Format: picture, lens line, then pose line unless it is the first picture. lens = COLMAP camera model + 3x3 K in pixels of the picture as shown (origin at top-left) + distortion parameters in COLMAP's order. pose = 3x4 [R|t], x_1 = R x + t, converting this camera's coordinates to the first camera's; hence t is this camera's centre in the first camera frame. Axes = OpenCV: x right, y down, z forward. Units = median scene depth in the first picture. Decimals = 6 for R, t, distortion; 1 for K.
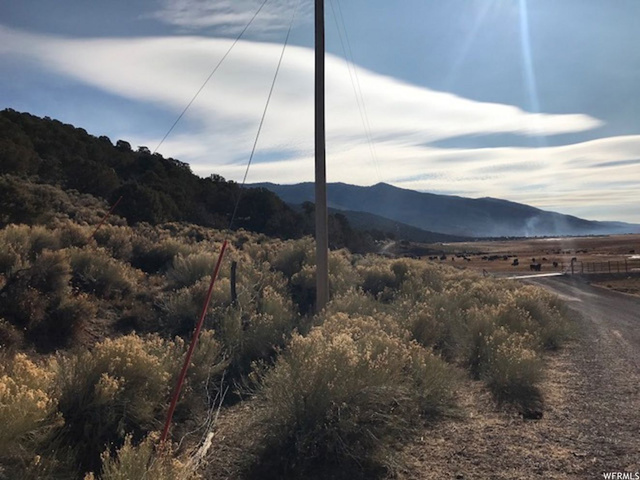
lens RADIAL K [[518.2, 0, 318.5], [0, 518.2, 234.8], [0, 0, 1]] dist [0.037353, -0.032543]
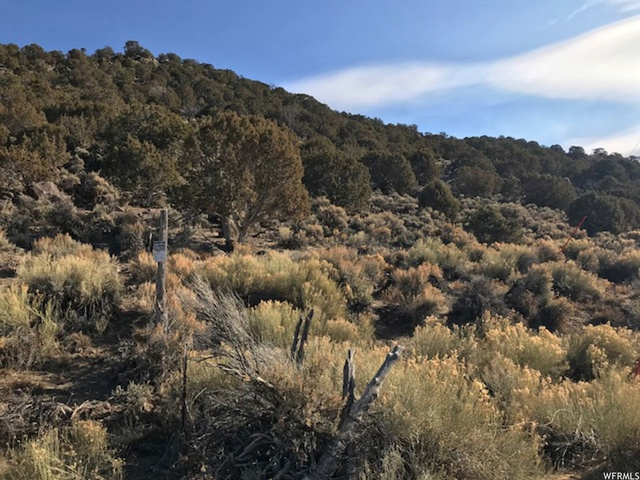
lens RADIAL K [[518.2, 0, 321.1], [0, 518.2, 238.8], [0, 0, 1]] dist [0.037353, -0.032543]
pose [[0.681814, -0.043150, -0.730252, 0.081263], [0.036235, 0.999026, -0.025199, -0.018684], [0.730628, -0.009280, 0.682713, -0.271031]]
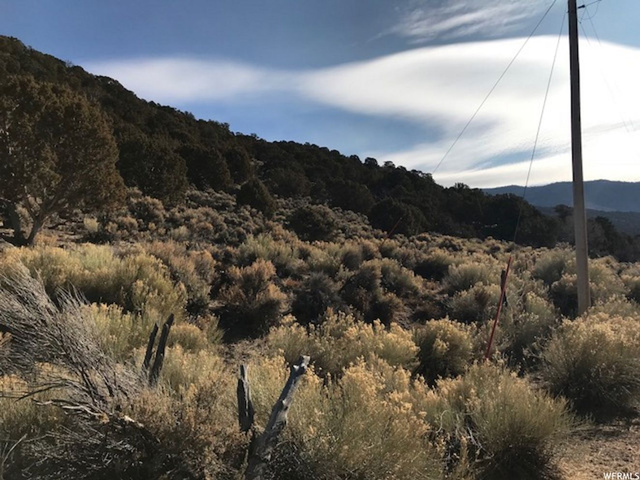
lens RADIAL K [[518.2, 0, 320.4], [0, 518.2, 234.5], [0, 0, 1]] dist [0.037353, -0.032543]
pose [[0.898029, -0.027027, -0.439106, -0.004306], [0.019772, 0.999582, -0.021087, -0.013585], [0.439492, 0.010255, 0.898188, -0.245293]]
